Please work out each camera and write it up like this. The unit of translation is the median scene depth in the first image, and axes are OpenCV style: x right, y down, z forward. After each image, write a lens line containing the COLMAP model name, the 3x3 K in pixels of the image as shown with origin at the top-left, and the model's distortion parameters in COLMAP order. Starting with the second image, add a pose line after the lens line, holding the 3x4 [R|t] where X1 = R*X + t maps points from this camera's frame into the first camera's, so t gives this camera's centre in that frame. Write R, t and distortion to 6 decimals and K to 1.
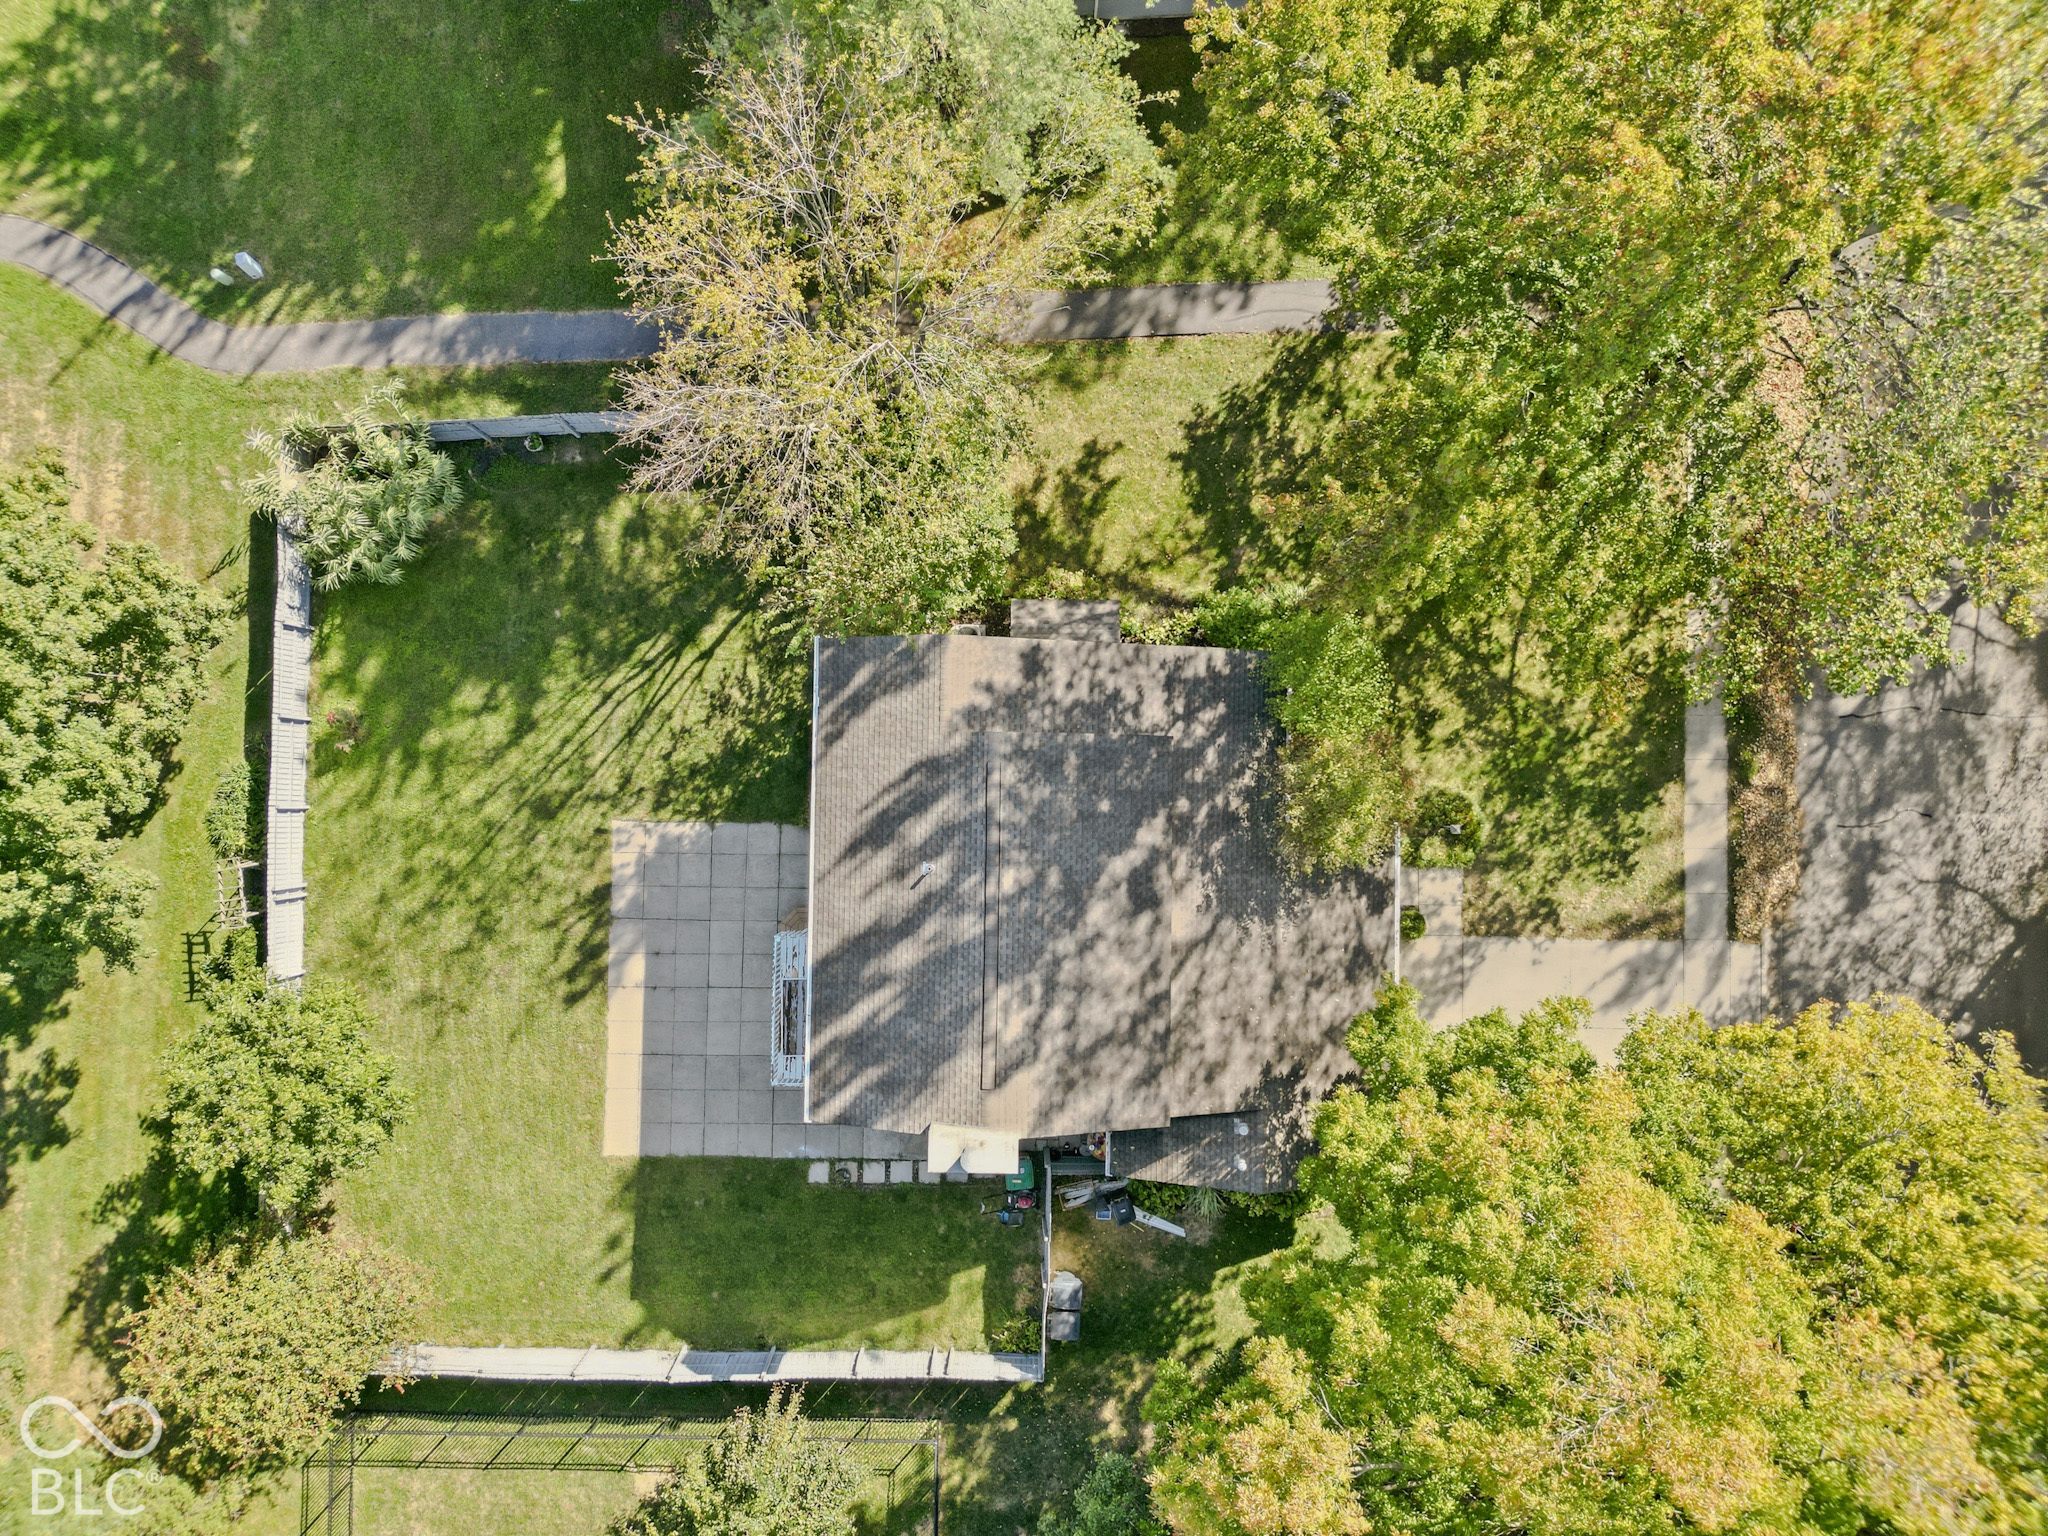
lens RADIAL K [[1442.6, 0, 1024.0], [0, 1442.6, 768.0], [0, 0, 1]] dist [0.002548, 0.002550]
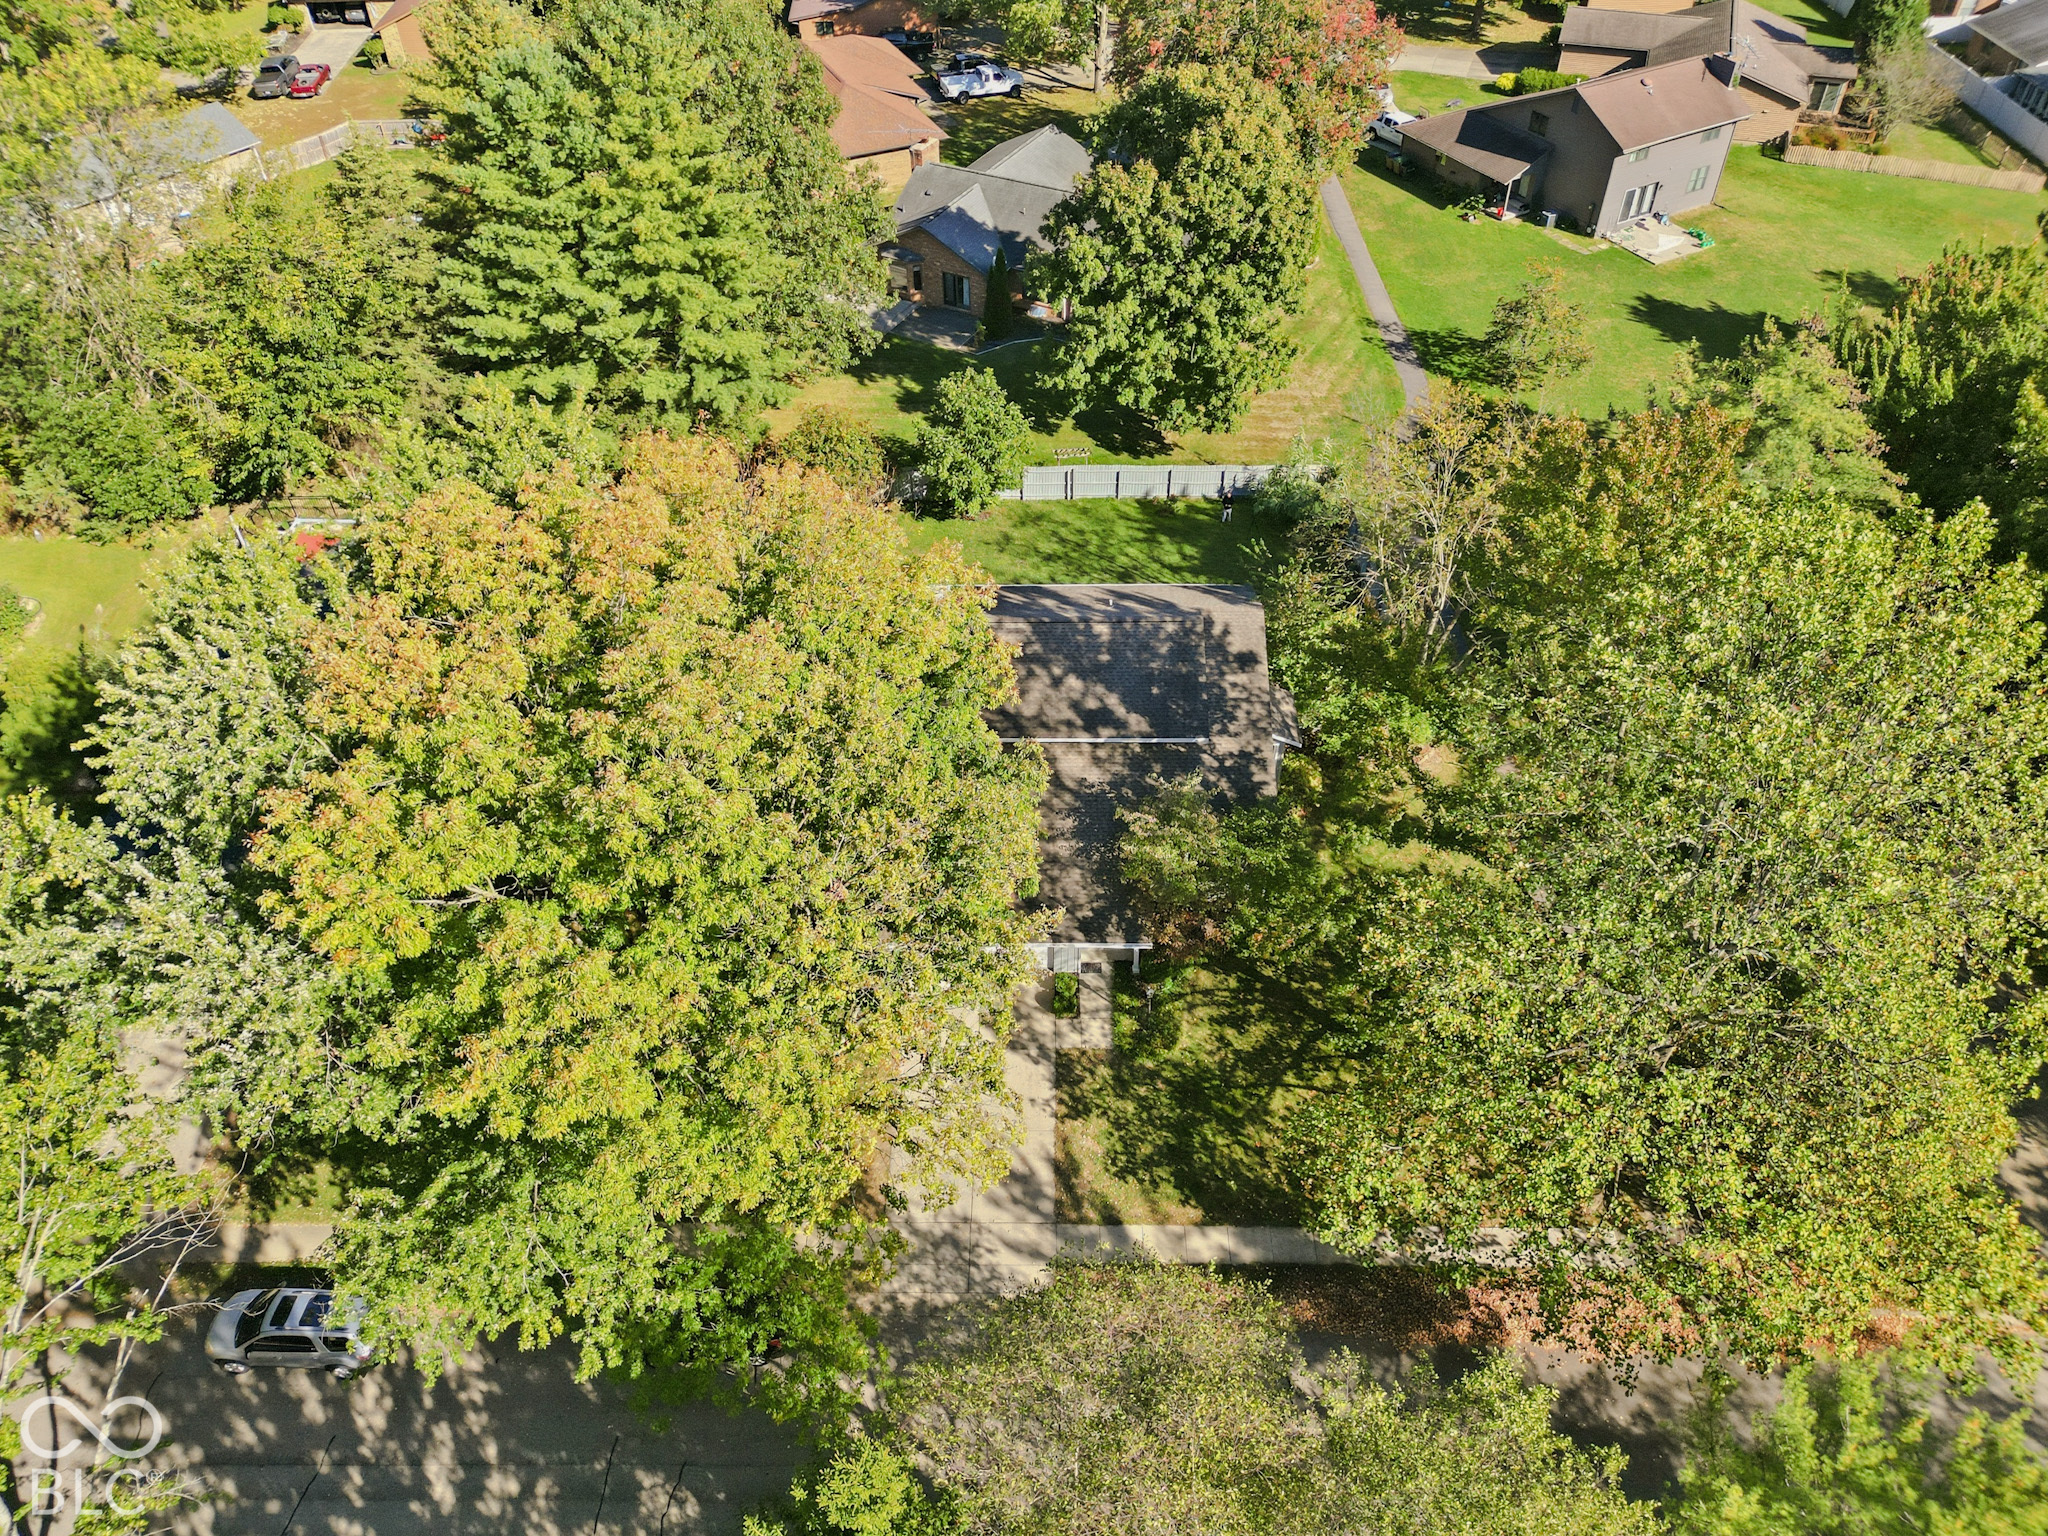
lens RADIAL K [[1442.6, 0, 1024.0], [0, 1442.6, 768.0], [0, 0, 1]] dist [0.002548, 0.002550]
pose [[0.000478, 0.697089, -0.716984, 0.981162], [-0.998872, 0.034380, 0.032760, 0.095596], [0.047486, 0.716160, 0.696319, 0.025656]]
